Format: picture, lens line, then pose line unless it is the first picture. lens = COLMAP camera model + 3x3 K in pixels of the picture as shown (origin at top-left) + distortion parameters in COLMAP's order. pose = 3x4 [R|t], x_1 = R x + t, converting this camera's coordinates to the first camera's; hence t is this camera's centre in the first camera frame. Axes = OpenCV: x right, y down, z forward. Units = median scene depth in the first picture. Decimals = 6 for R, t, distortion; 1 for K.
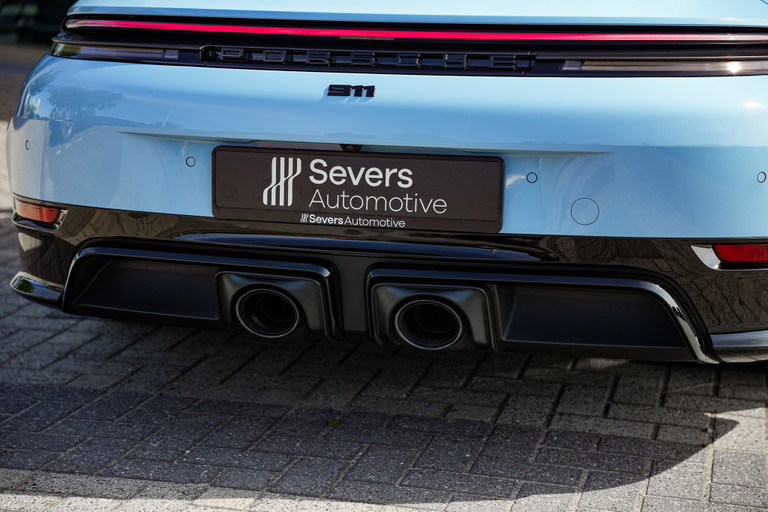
lens RADIAL K [[1507.6, 0, 384.0], [0, 1507.6, 256.0], [0, 0, 1]] dist [0.658900, -2.586458]
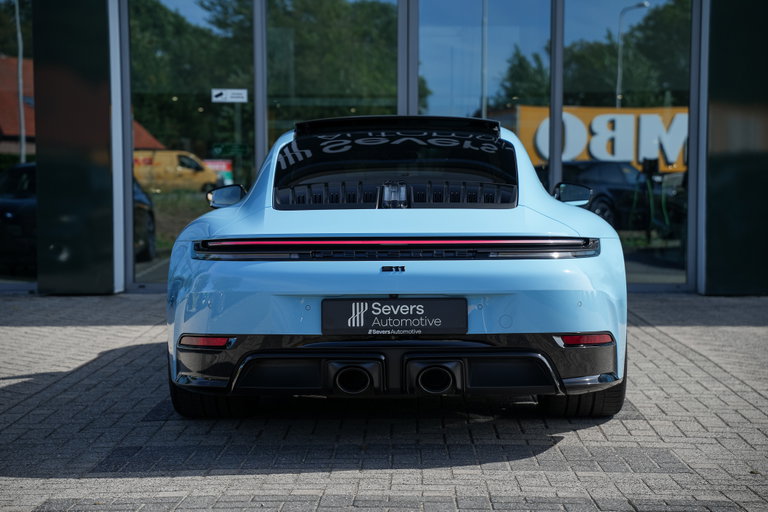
lens RADIAL K [[1507.6, 0, 384.0], [0, 1507.6, 256.0], [0, 0, 1]] dist [0.658900, -2.586458]
pose [[0.965099, -0.029788, 0.260187, -0.565011], [0.064565, 0.989907, -0.126156, 0.132513], [-0.253803, 0.138552, 0.957281, -0.969613]]
